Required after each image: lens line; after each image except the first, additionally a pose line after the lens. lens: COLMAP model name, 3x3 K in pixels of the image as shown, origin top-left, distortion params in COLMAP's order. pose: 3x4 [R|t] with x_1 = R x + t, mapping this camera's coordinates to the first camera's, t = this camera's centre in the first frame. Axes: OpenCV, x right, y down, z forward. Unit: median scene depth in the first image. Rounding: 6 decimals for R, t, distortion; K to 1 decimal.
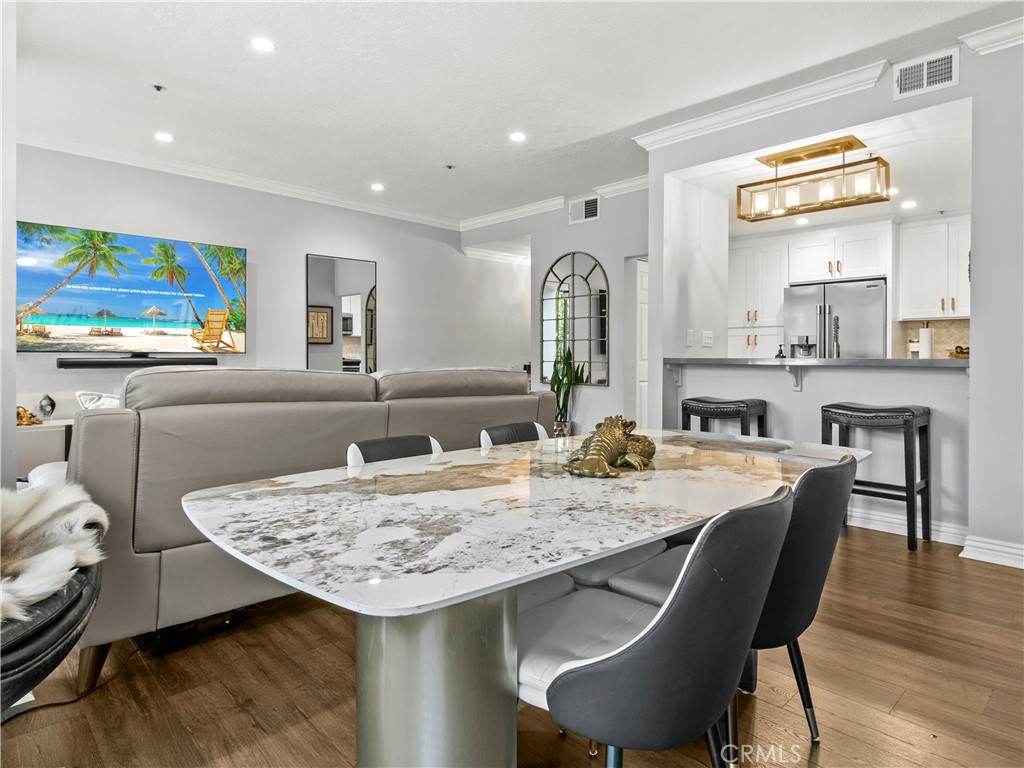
lens RADIAL K [[597.5, 0, 508.9], [0, 597.5, 333.3], [0, 0, 1]] dist [-0.001365, -0.000453]
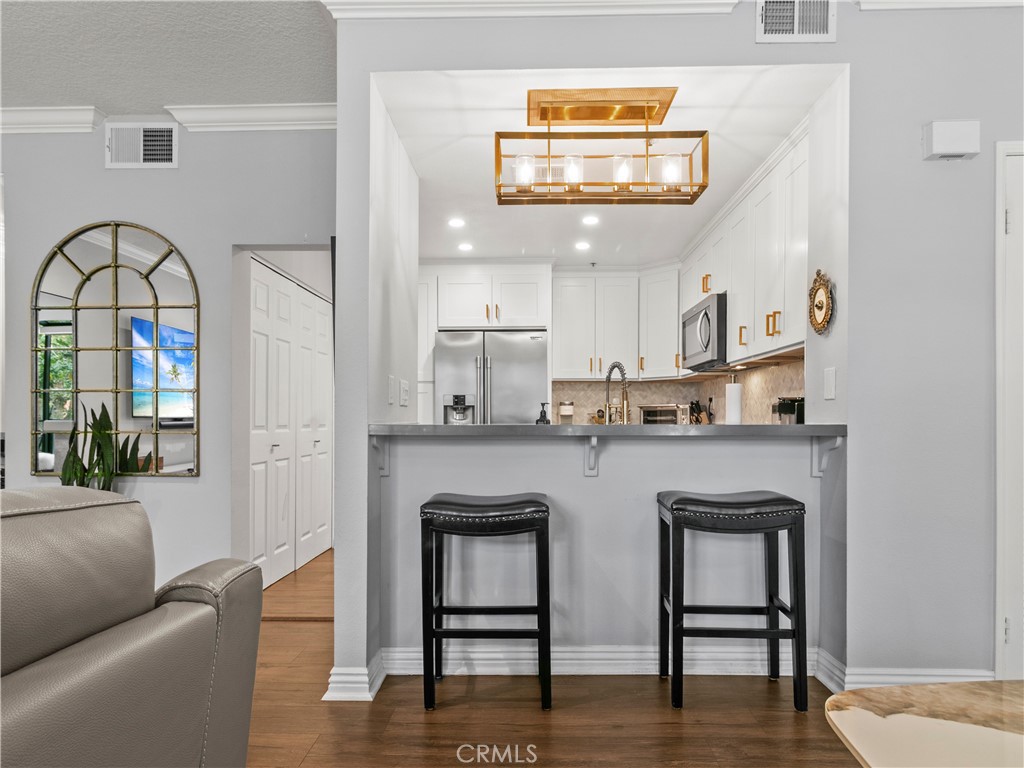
lens RADIAL K [[596.4, 0, 512.5], [0, 596.4, 420.0], [0, 0, 1]] dist [-0.002088, 0.000267]
pose [[0.708576, -0.001862, 0.705632, -0.014713], [-0.024887, 0.999308, 0.027629, 0.014386], [-0.705195, -0.037138, 0.708040, 0.401286]]
